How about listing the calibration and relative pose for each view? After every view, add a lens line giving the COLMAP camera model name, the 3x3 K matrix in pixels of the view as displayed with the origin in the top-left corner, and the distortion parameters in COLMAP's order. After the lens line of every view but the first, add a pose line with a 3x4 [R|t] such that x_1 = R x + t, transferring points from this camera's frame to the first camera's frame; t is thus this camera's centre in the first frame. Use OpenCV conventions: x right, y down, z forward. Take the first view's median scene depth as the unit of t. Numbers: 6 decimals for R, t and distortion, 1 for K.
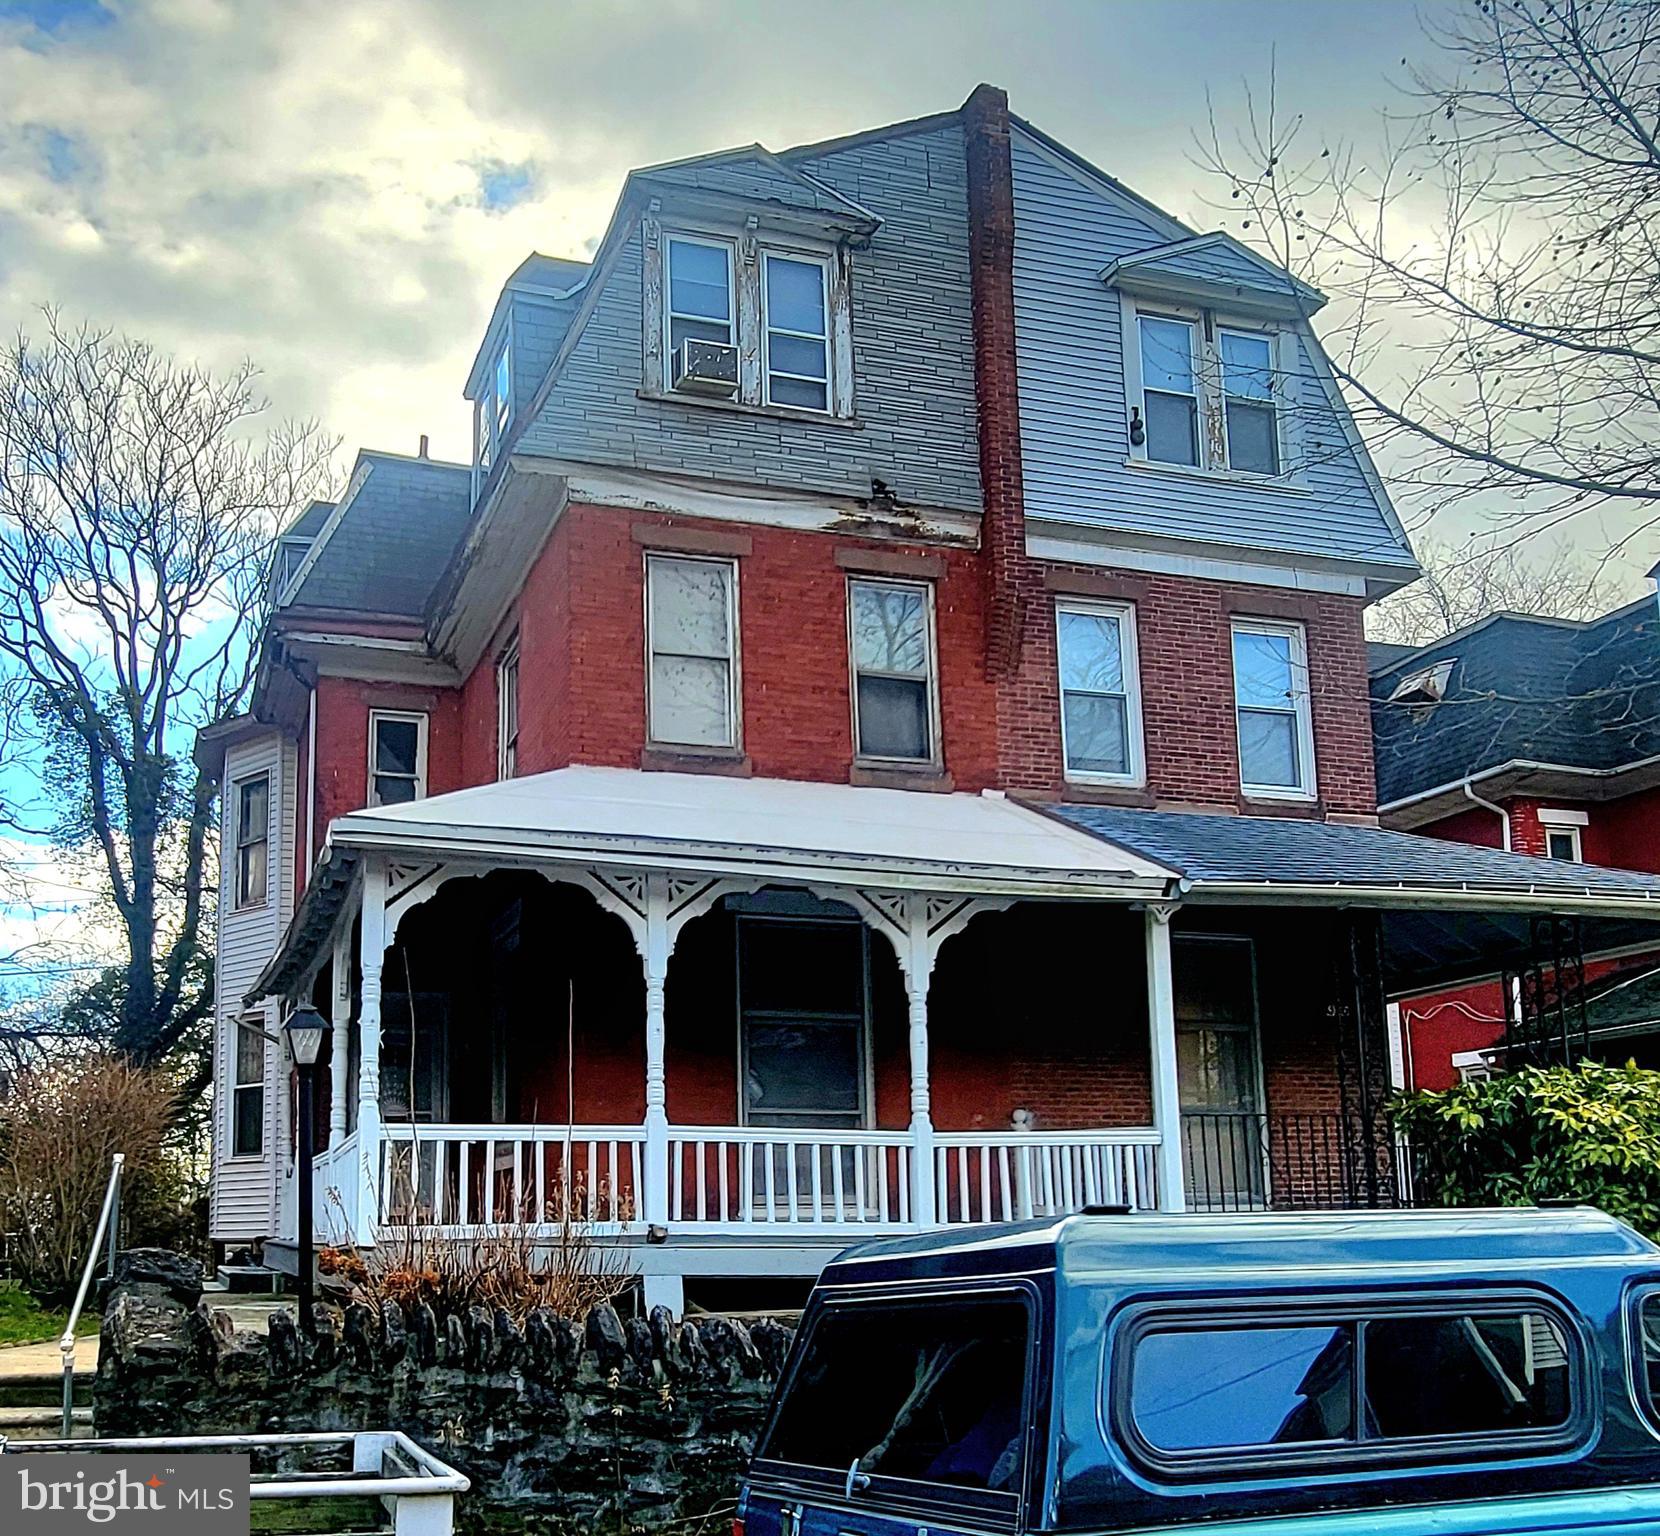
lens RADIAL K [[2247.7, 0, 830.9], [0, 2247.7, 770.7], [0, 0, 1]] dist [-0.005884, 0.000000]
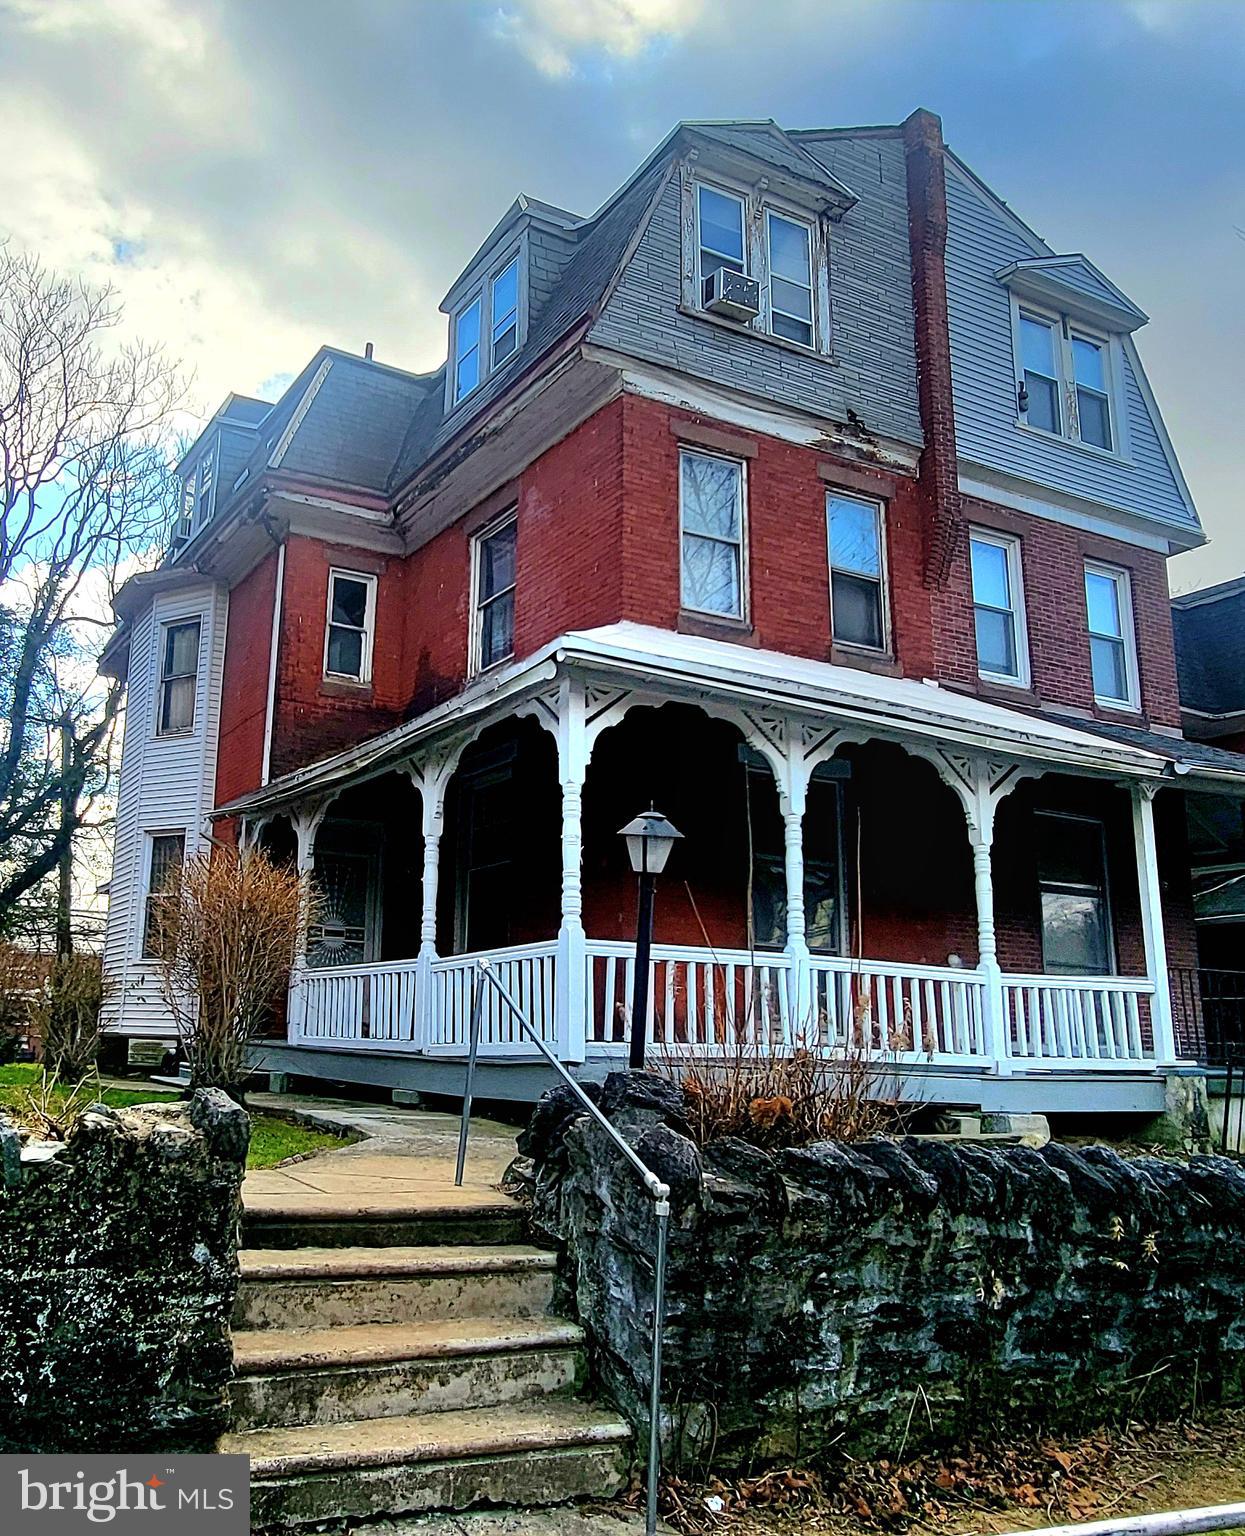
lens RADIAL K [[1572.0, 0, 574.8], [0, 1572.0, 596.4], [0, 0, 1]] dist [-0.001301, 0.000000]
pose [[0.974905, 0.097681, 0.200045, -0.280388], [-0.083230, 0.993359, -0.079434, 0.046629], [-0.206476, 0.060791, 0.976561, 0.230116]]
